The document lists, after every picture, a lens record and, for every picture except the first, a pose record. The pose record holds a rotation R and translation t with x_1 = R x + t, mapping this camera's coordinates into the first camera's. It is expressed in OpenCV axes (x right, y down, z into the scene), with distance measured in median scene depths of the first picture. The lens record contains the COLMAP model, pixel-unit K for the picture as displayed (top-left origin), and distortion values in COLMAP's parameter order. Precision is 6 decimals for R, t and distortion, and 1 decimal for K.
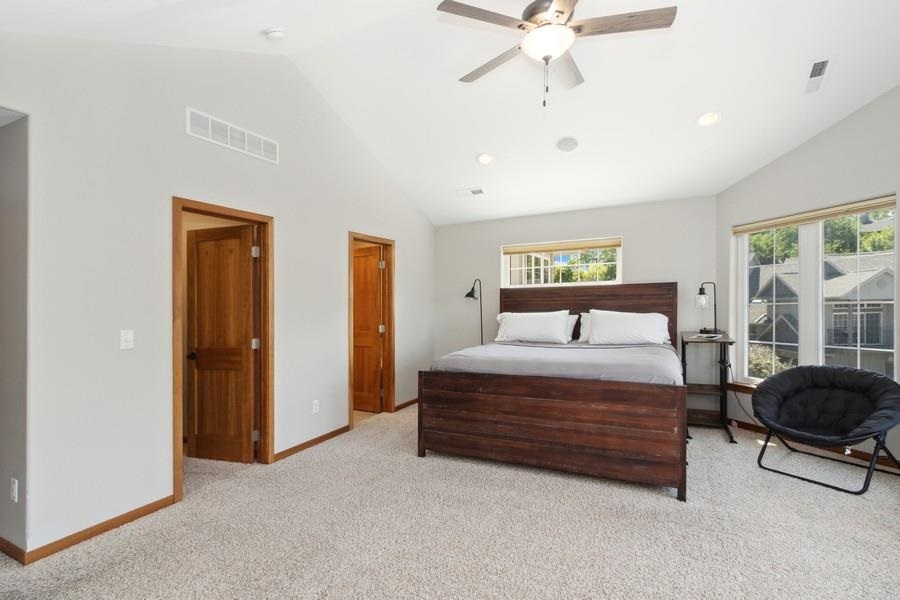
lens RADIAL K [[420.0, 0, 448.0], [0, 420.0, 304.5], [0, 0, 1]] dist [0.004824, -0.001321]
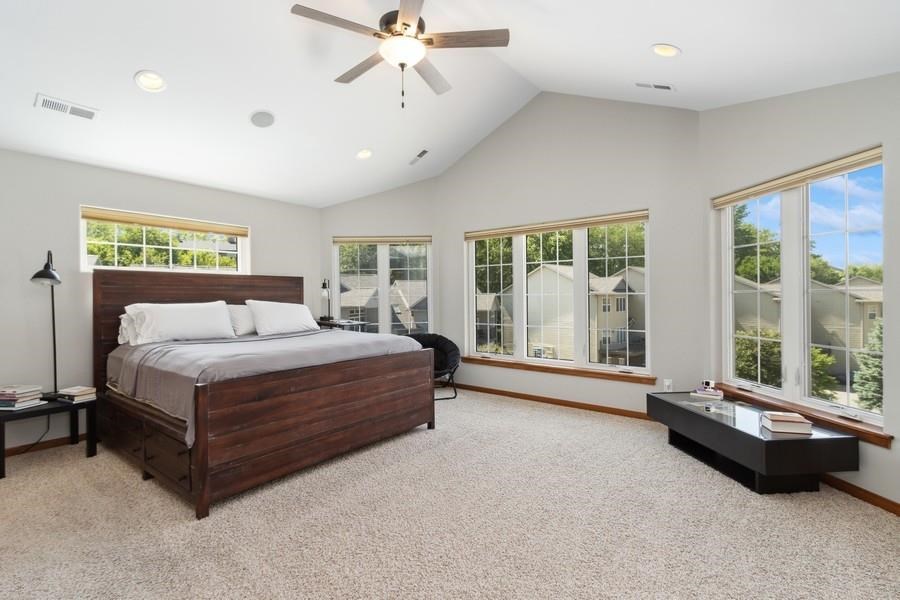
lens RADIAL K [[420.0, 0, 443.8], [0, 420.0, 297.0], [0, 0, 1]] dist [0.004824, -0.001321]
pose [[0.214831, 0.019661, 0.976453, -0.512323], [0.006226, 0.999749, -0.021500, 0.030402], [-0.976631, 0.010699, 0.214655, 0.400631]]
